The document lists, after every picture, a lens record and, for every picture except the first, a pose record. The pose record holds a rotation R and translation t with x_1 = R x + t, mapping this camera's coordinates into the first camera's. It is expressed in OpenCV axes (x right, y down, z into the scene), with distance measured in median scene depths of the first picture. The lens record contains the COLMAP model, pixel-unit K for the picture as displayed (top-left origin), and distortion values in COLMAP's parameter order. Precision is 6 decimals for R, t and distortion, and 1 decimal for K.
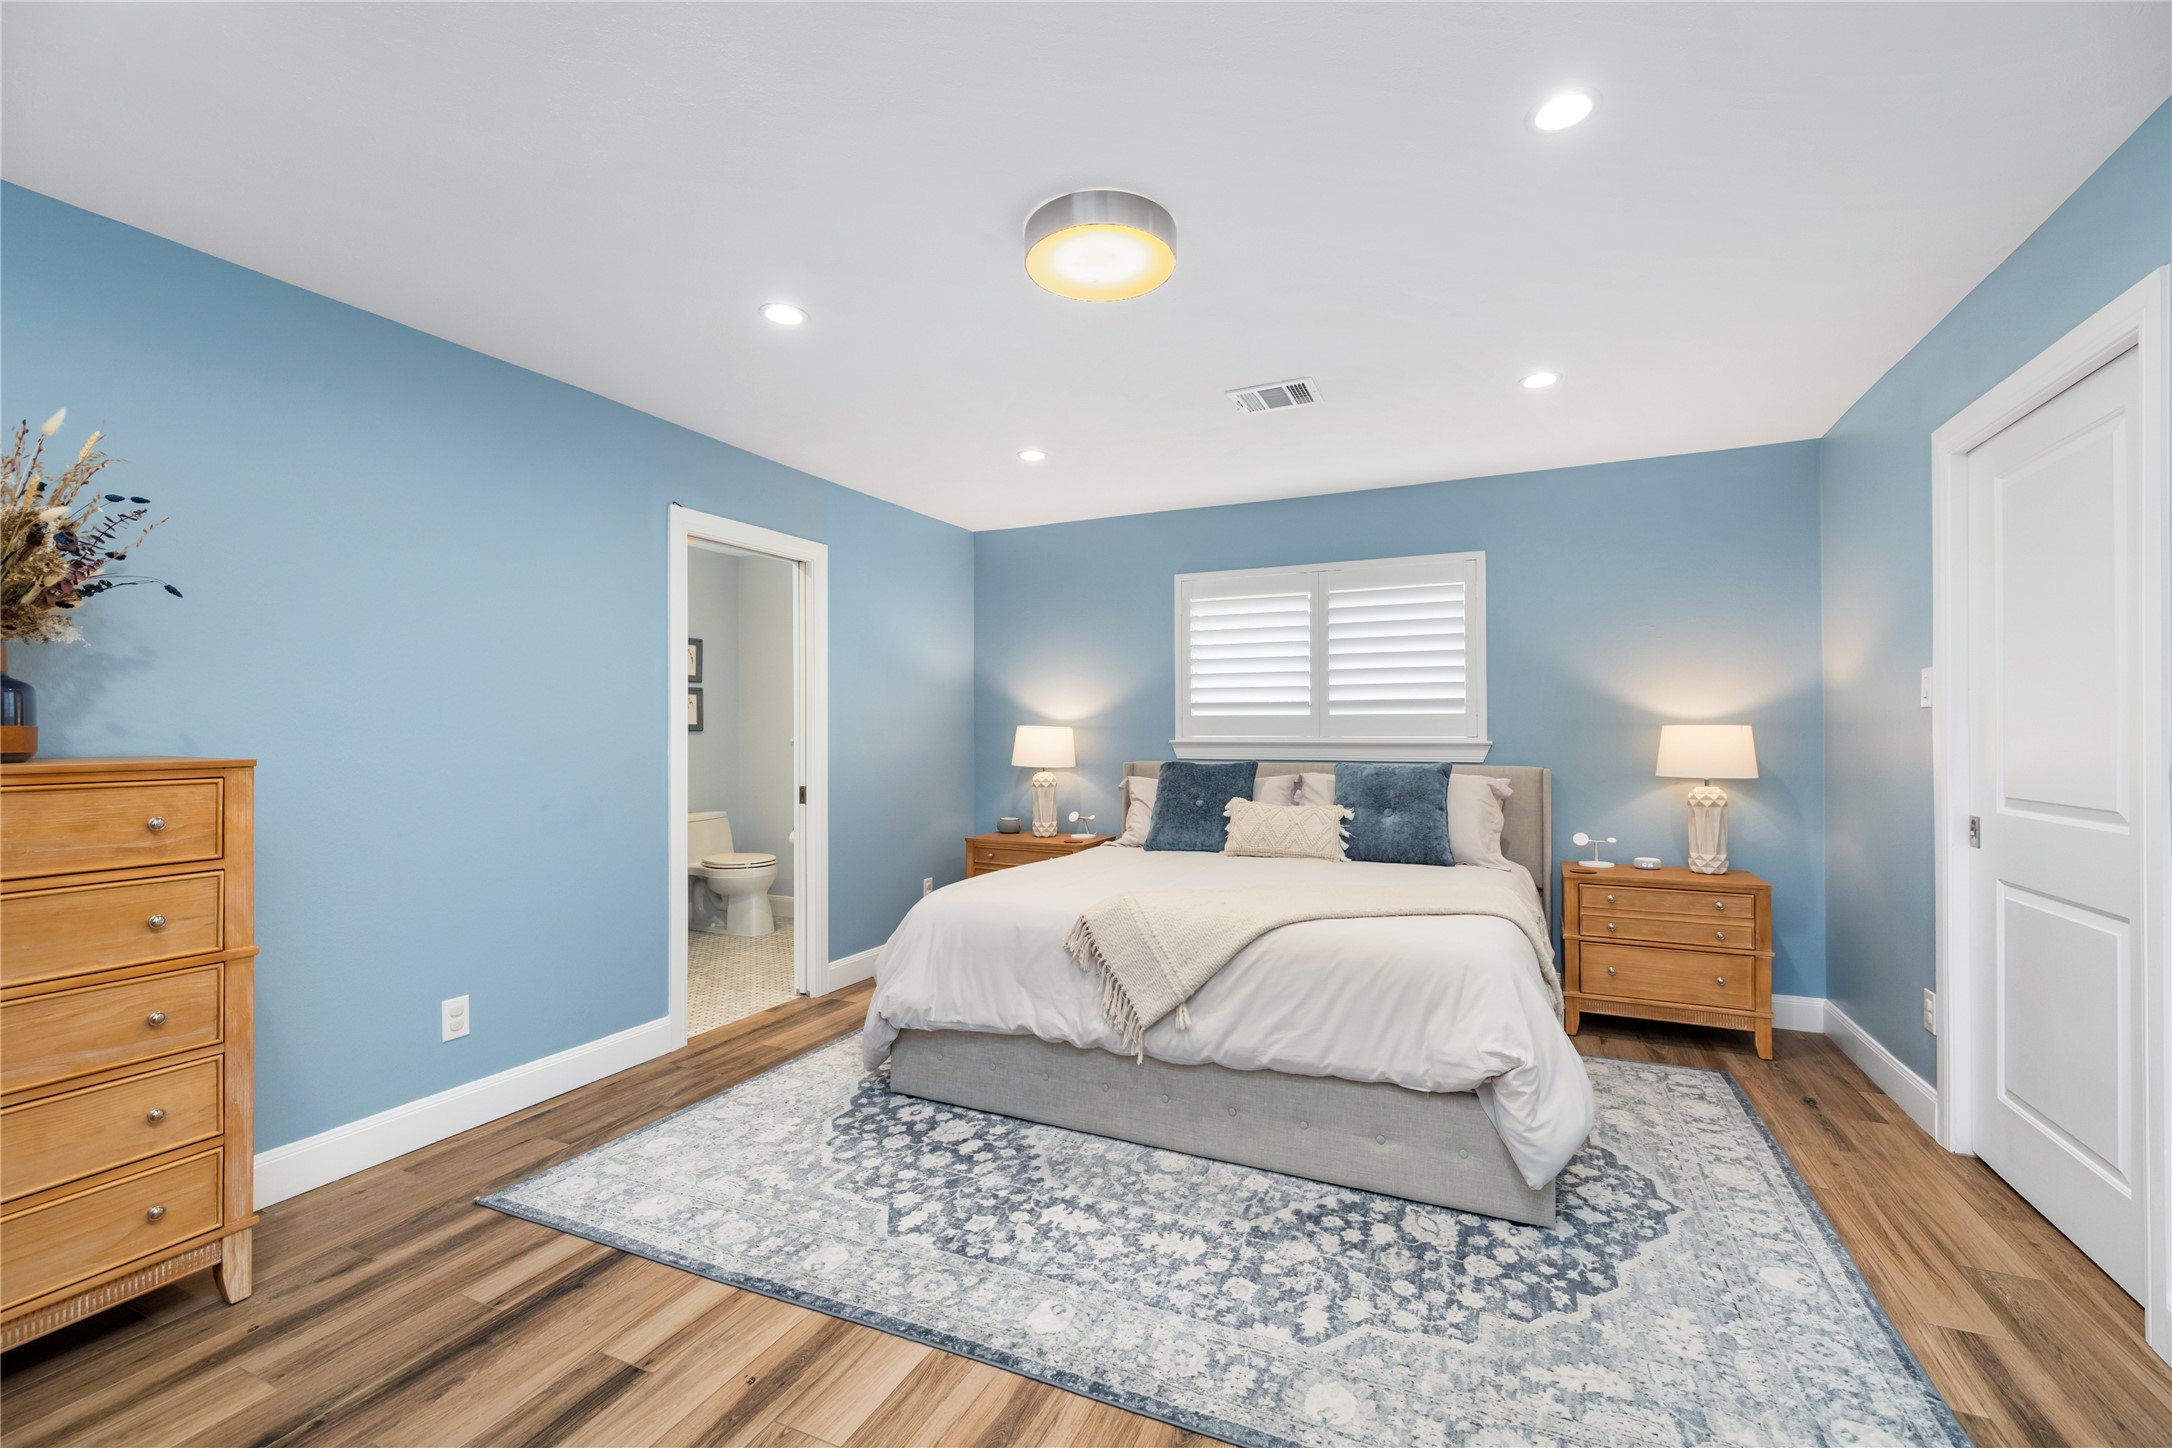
lens RADIAL K [[906.9, 0, 1087.6], [0, 906.9, 733.8], [0, 0, 1]] dist [0.001749, -0.000261]
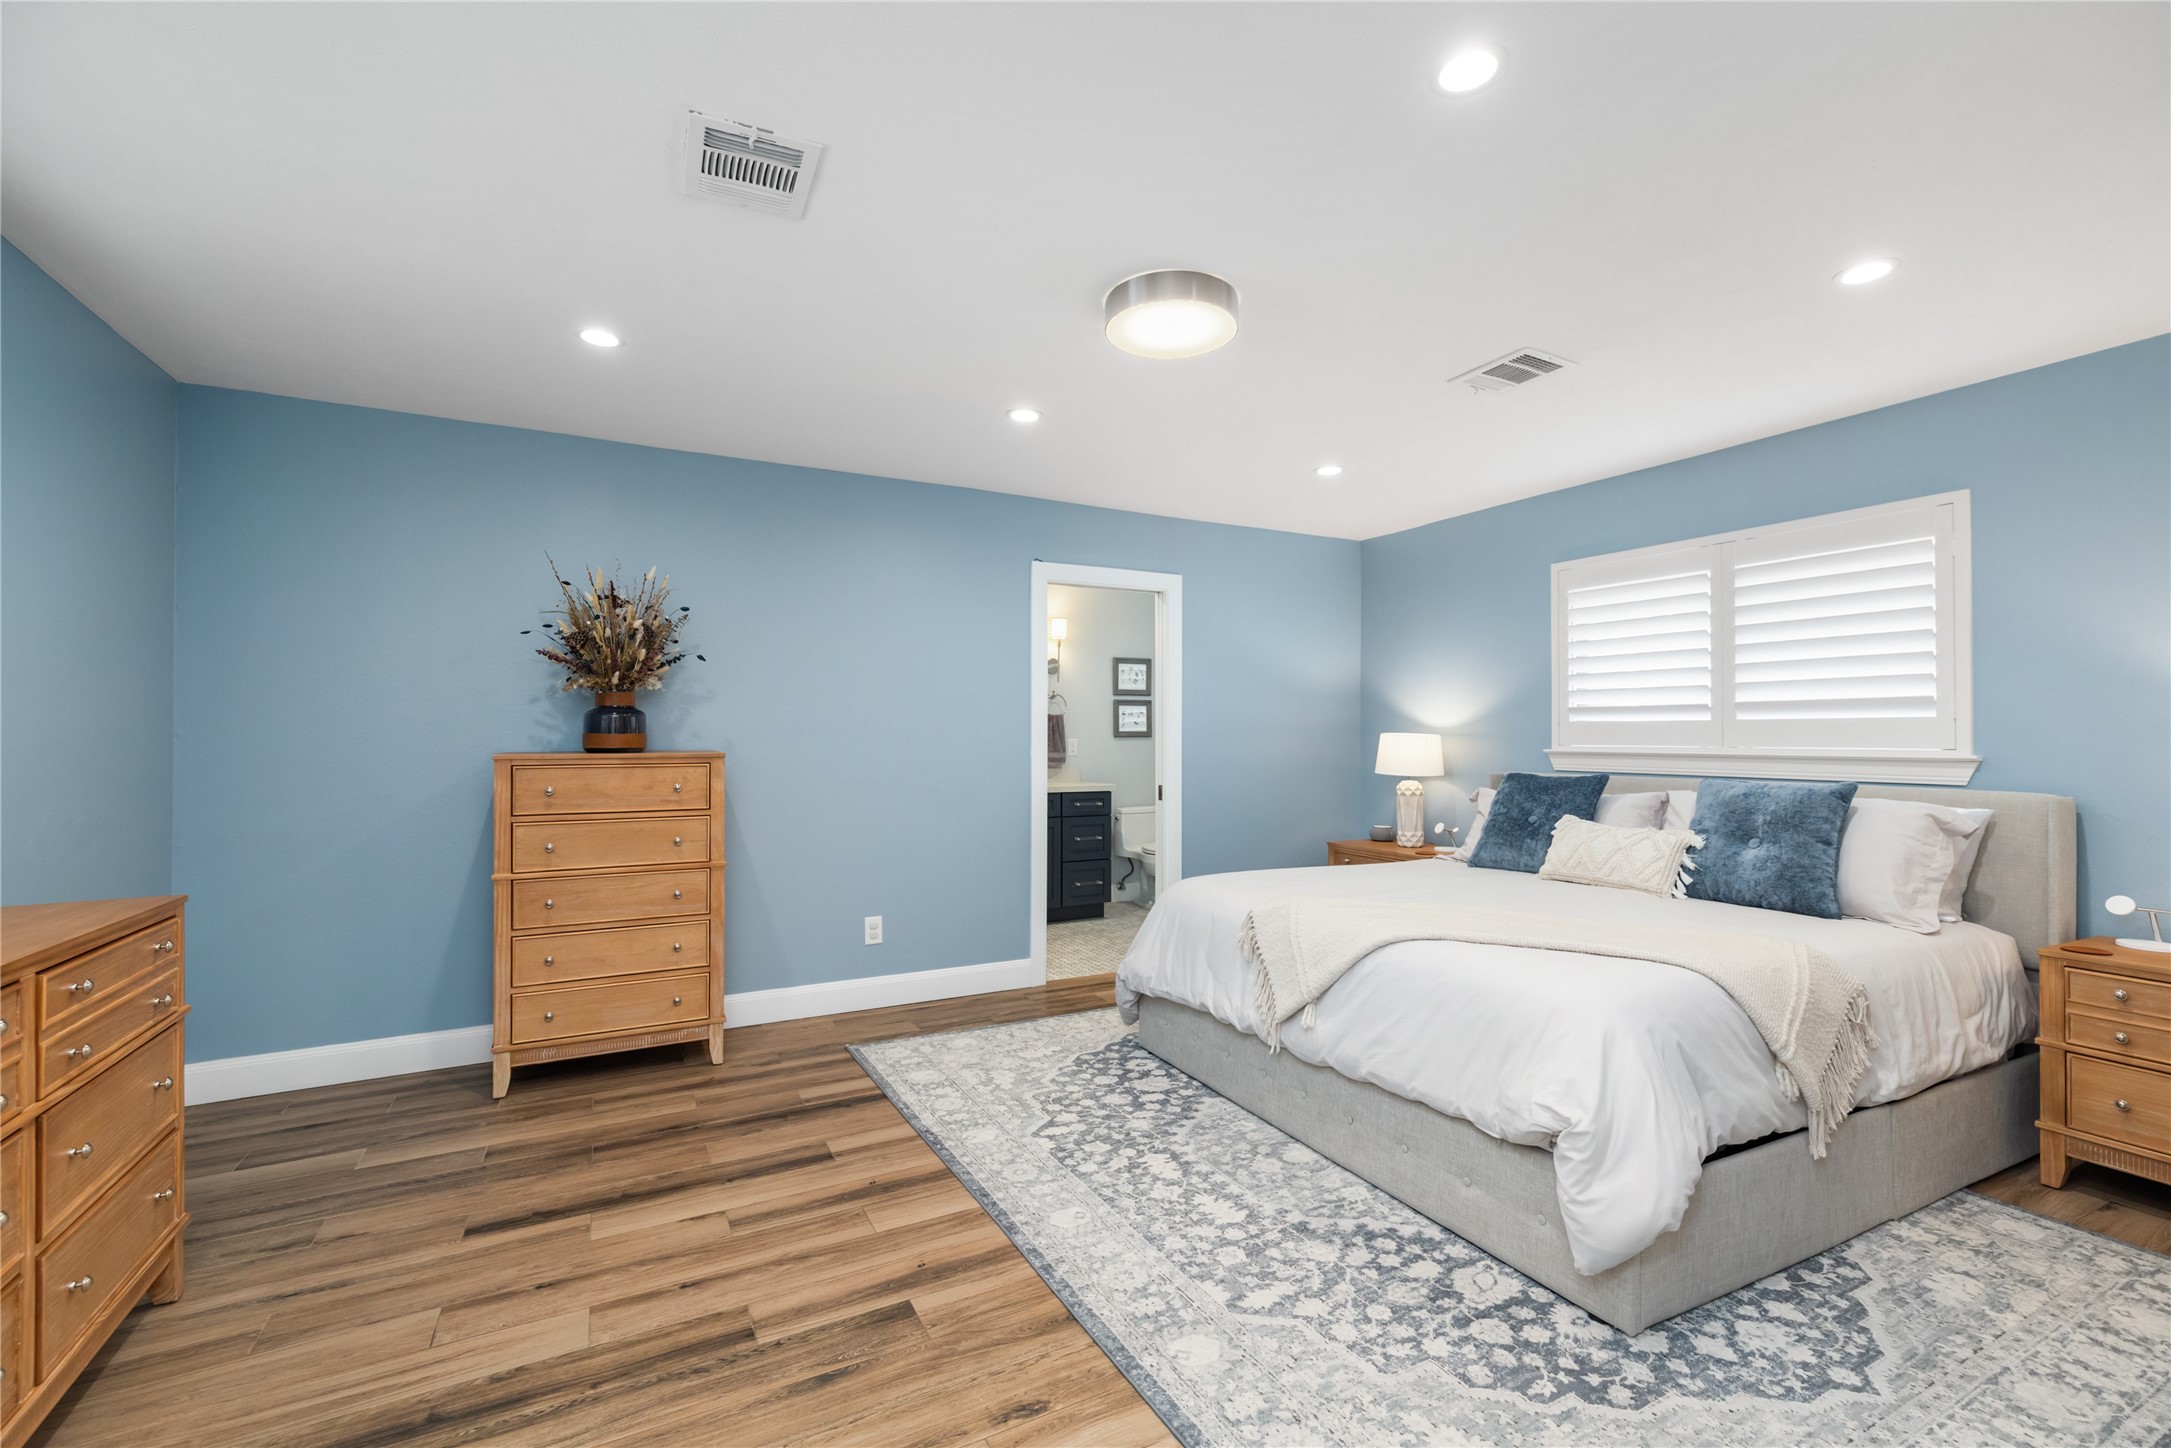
lens RADIAL K [[906.5, 0, 1087.1], [0, 906.5, 733.8], [0, 0, 1]] dist [0.001749, -0.000261]
pose [[0.801383, 0.001330, -0.598150, 0.525945], [-0.005476, 0.999972, -0.005114, -0.002589], [0.598127, 0.007373, 0.801368, 0.021907]]
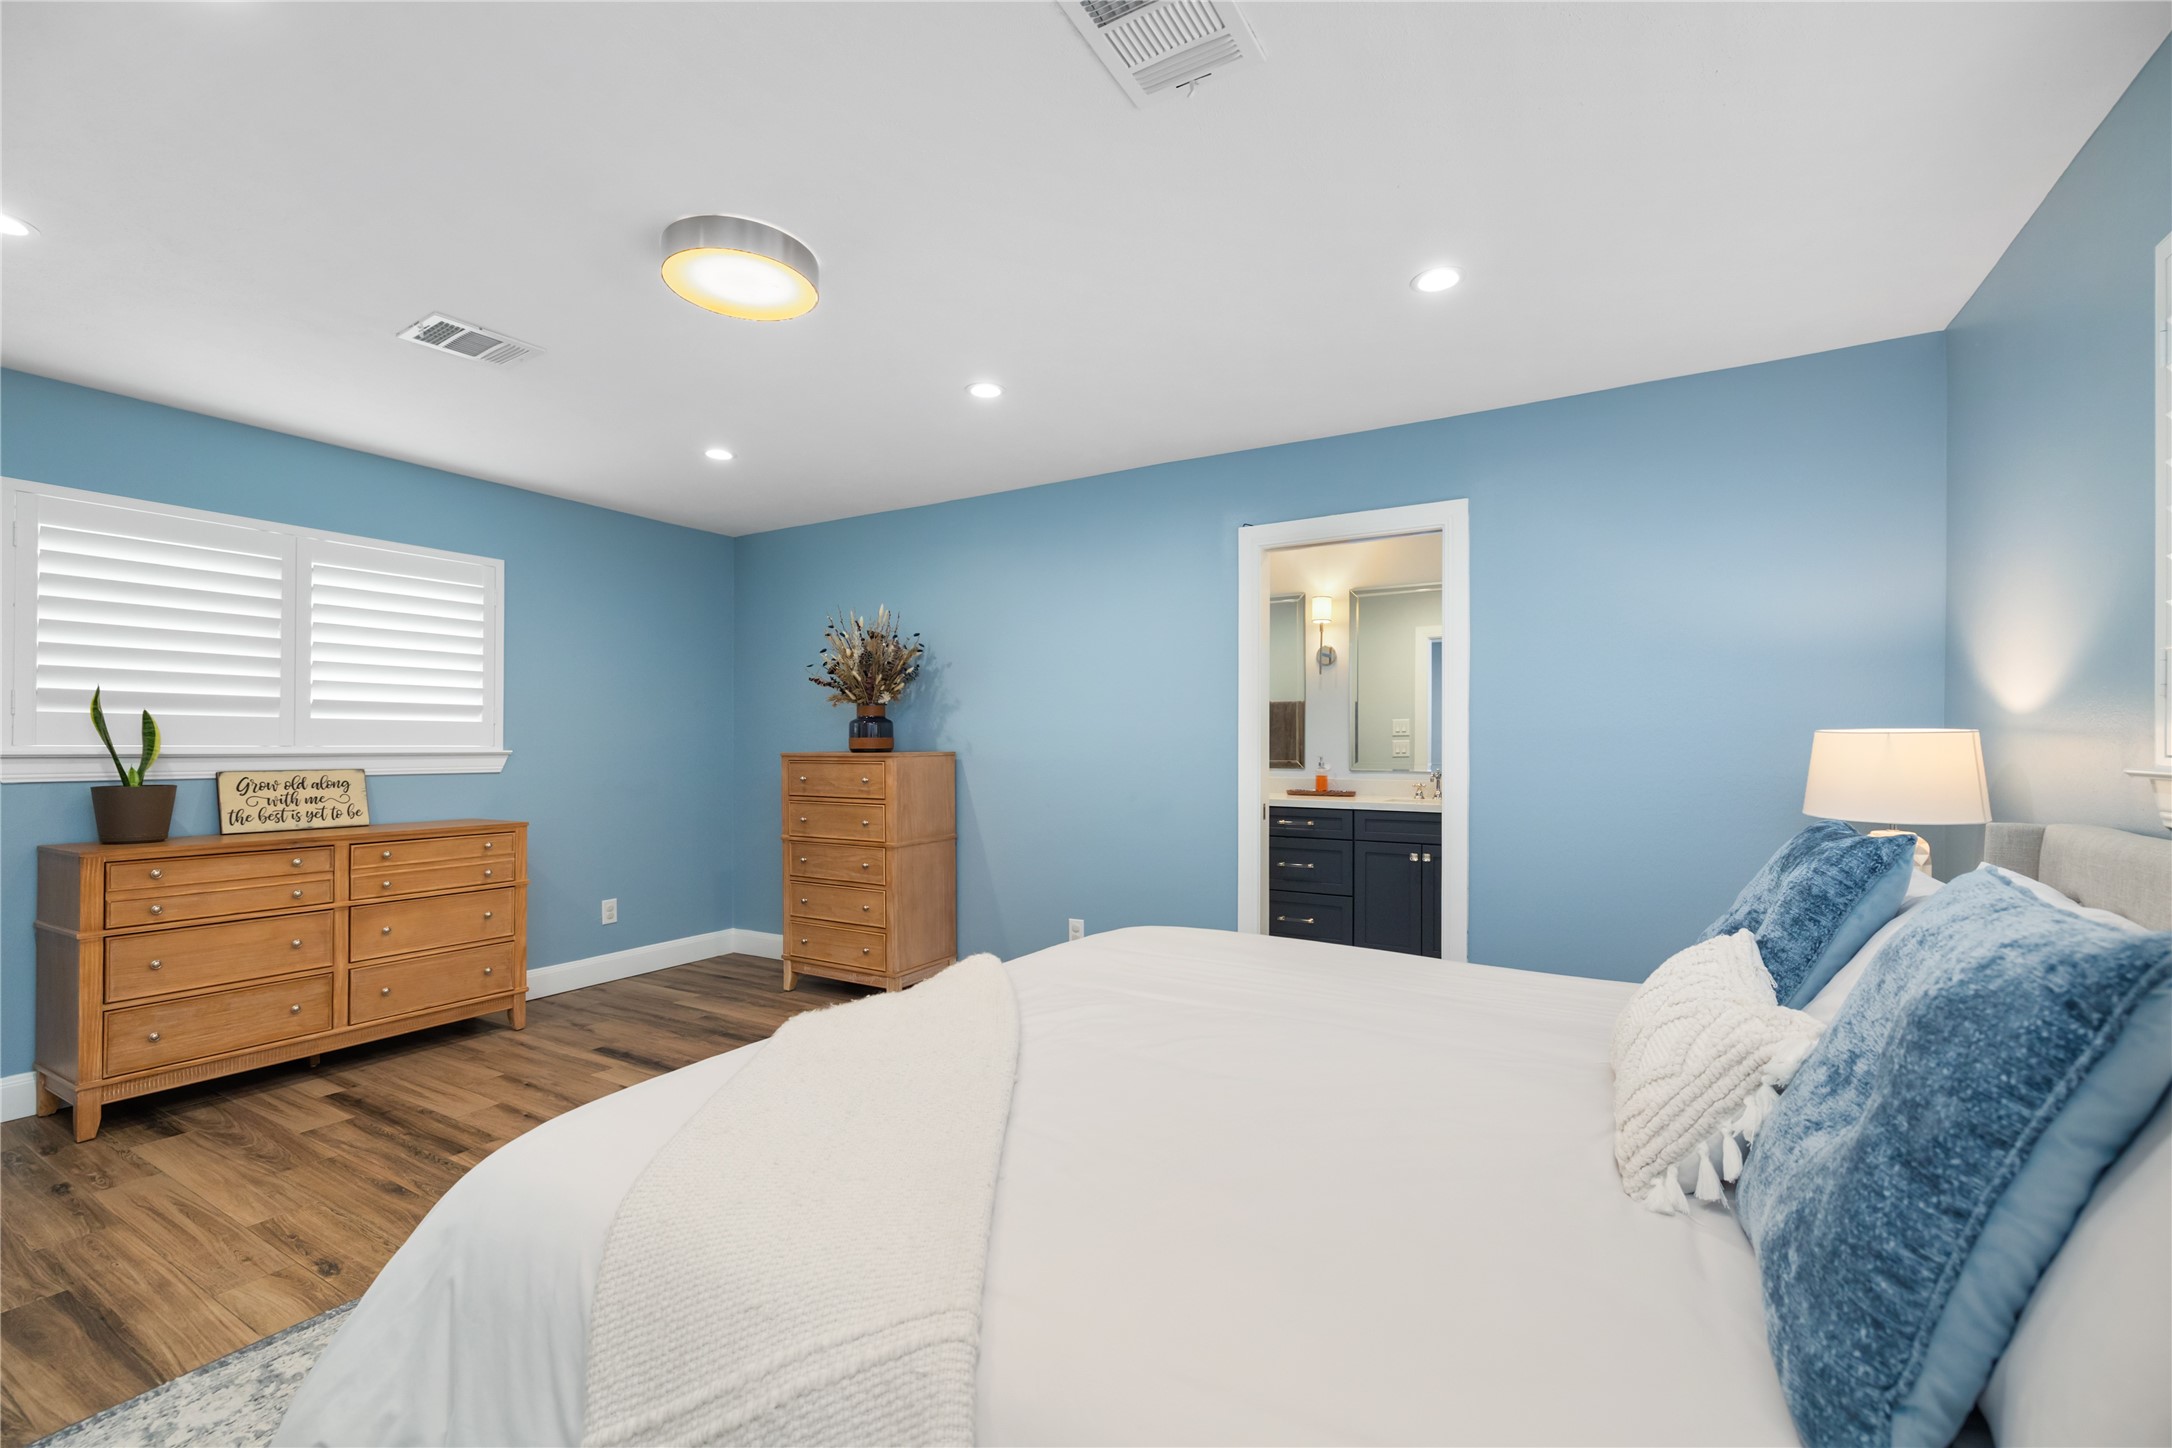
lens RADIAL K [[906.9, 0, 1087.6], [0, 906.9, 733.8], [0, 0, 1]] dist [0.001749, -0.000261]
pose [[-0.088718, -0.004655, -0.996046, 0.867906], [-0.001689, 0.999988, -0.004523, -0.006029], [0.996055, 0.001281, -0.088725, 1.279943]]
